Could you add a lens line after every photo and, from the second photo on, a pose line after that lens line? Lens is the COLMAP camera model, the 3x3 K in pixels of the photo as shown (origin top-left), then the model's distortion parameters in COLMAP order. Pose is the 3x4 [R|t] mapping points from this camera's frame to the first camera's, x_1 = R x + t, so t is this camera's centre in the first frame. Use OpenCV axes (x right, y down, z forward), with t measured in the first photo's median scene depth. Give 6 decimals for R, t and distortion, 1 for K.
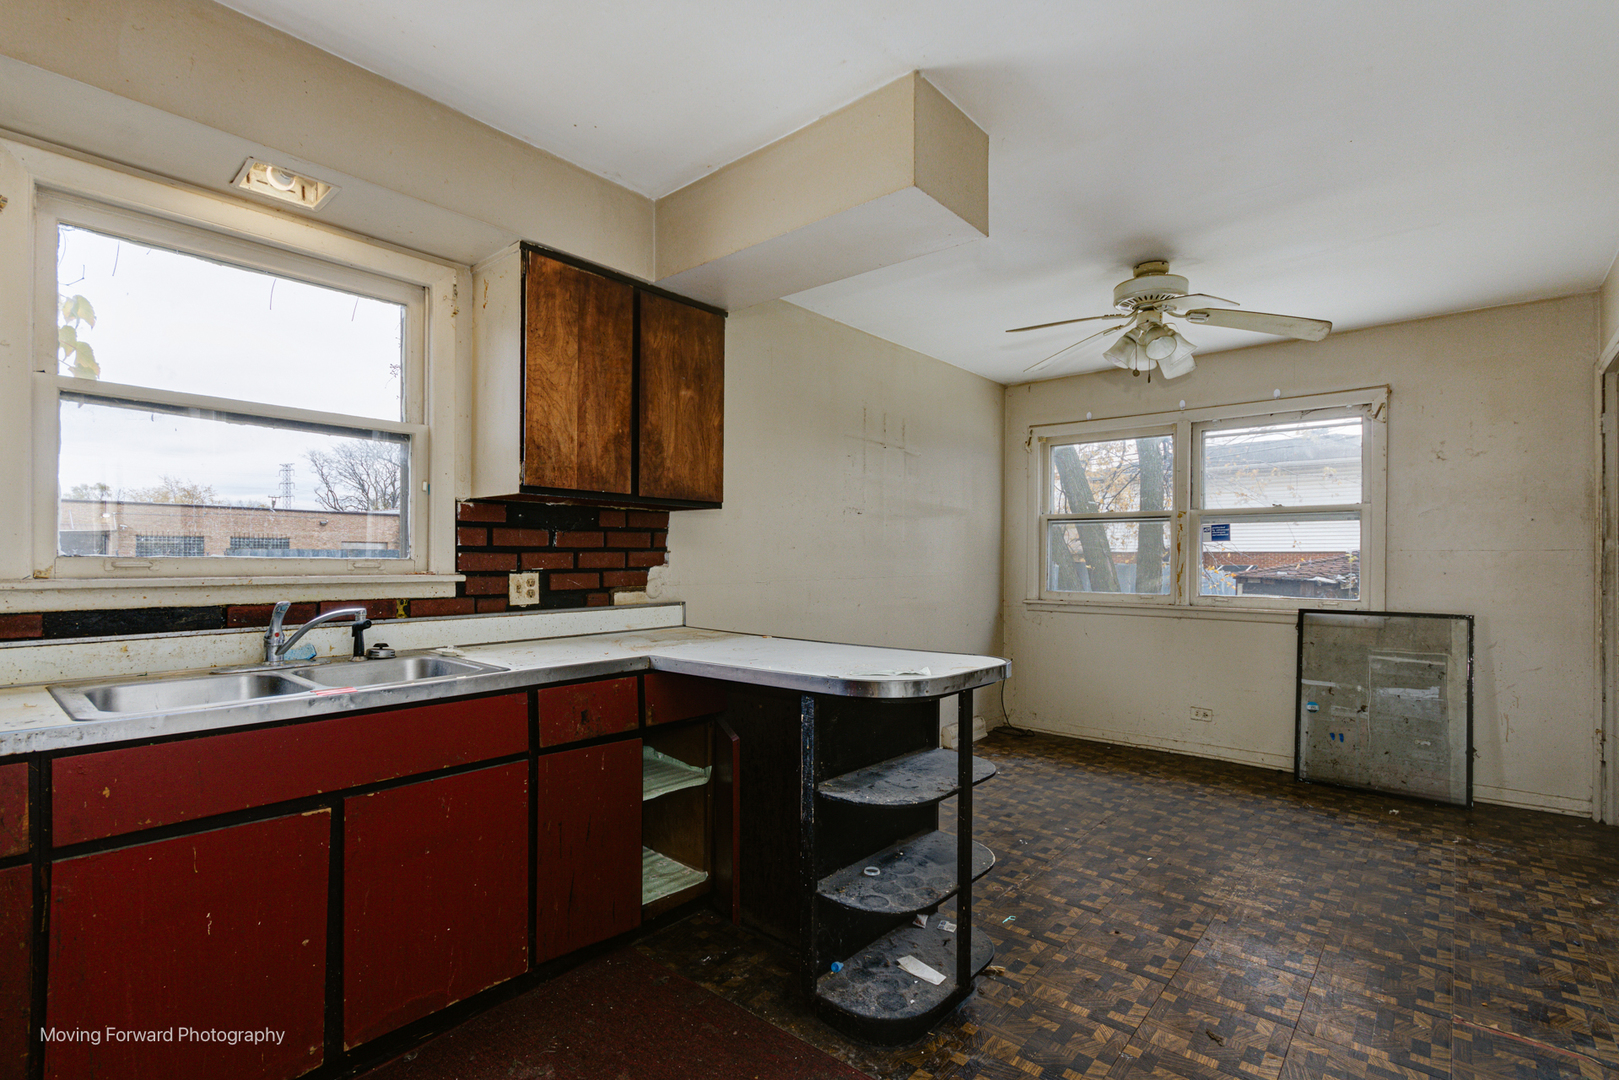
lens RADIAL K [[755.3, 0, 812.9], [0, 755.3, 560.8], [0, 0, 1]] dist [0.005774, 0.000118]
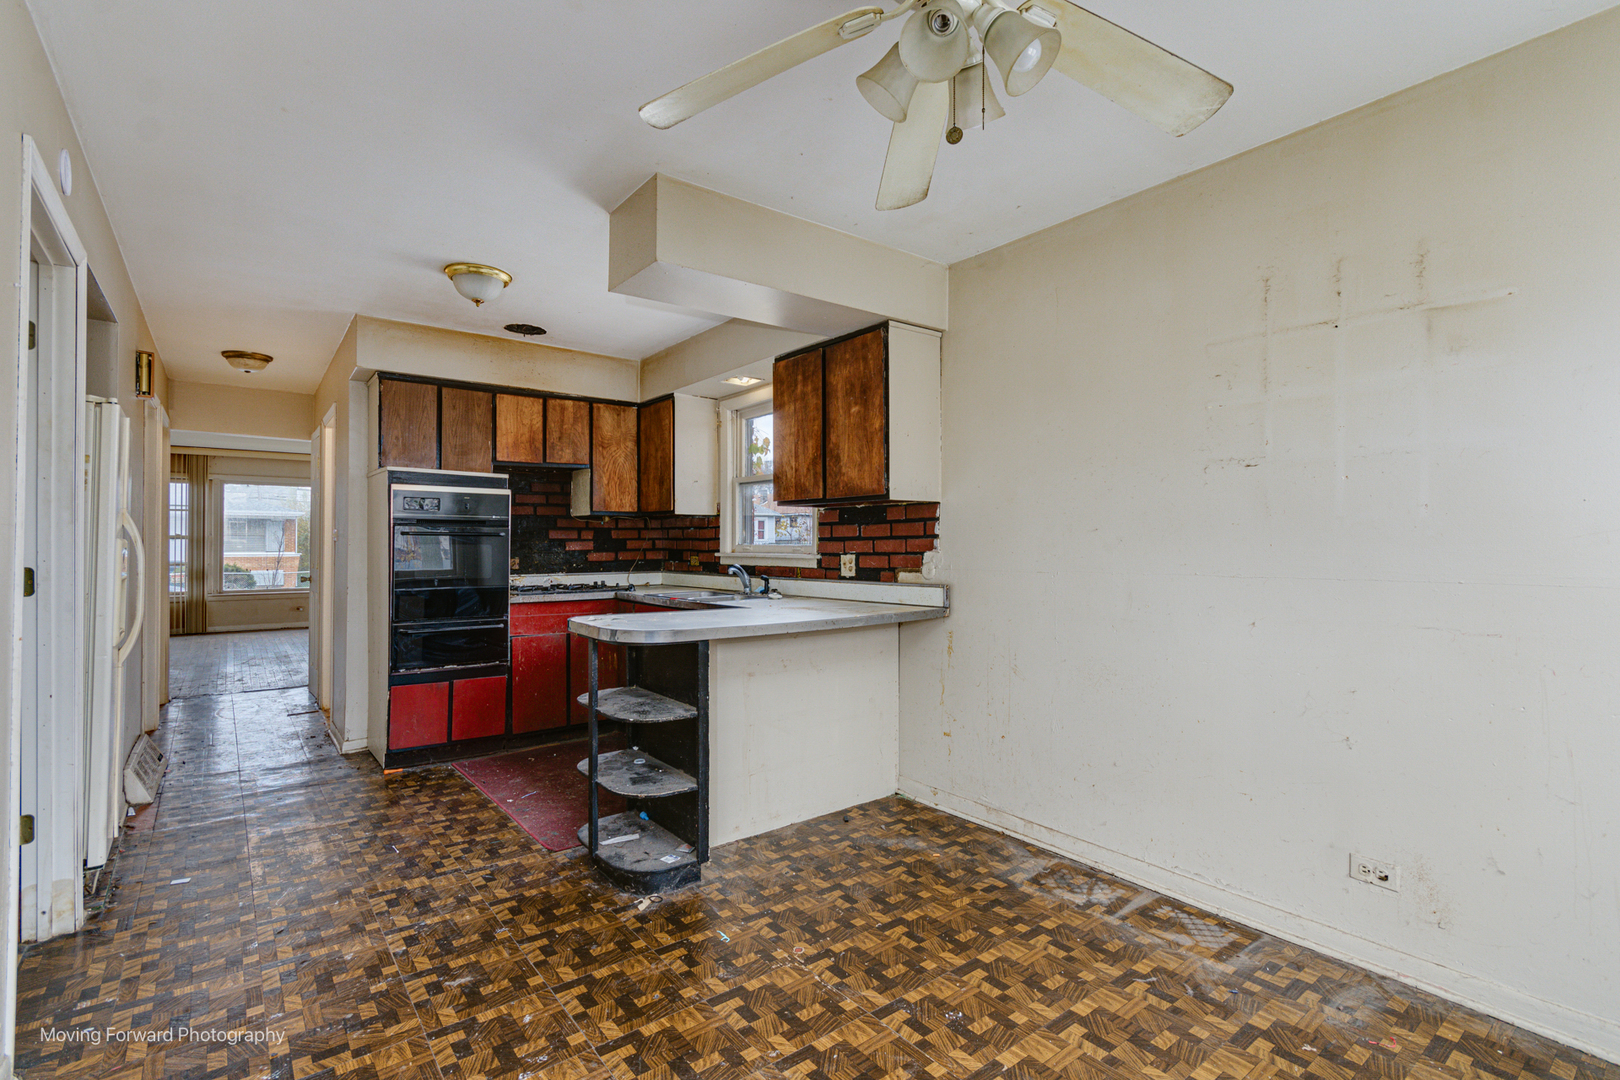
lens RADIAL K [[755.8, 0, 804.4], [0, 755.8, 535.2], [0, 0, 1]] dist [0.005774, 0.000118]
pose [[-0.211095, -0.015667, -0.977340, 1.121583], [-0.001951, 0.999876, -0.015607, 0.001402], [0.977464, -0.001388, -0.211099, 1.265667]]
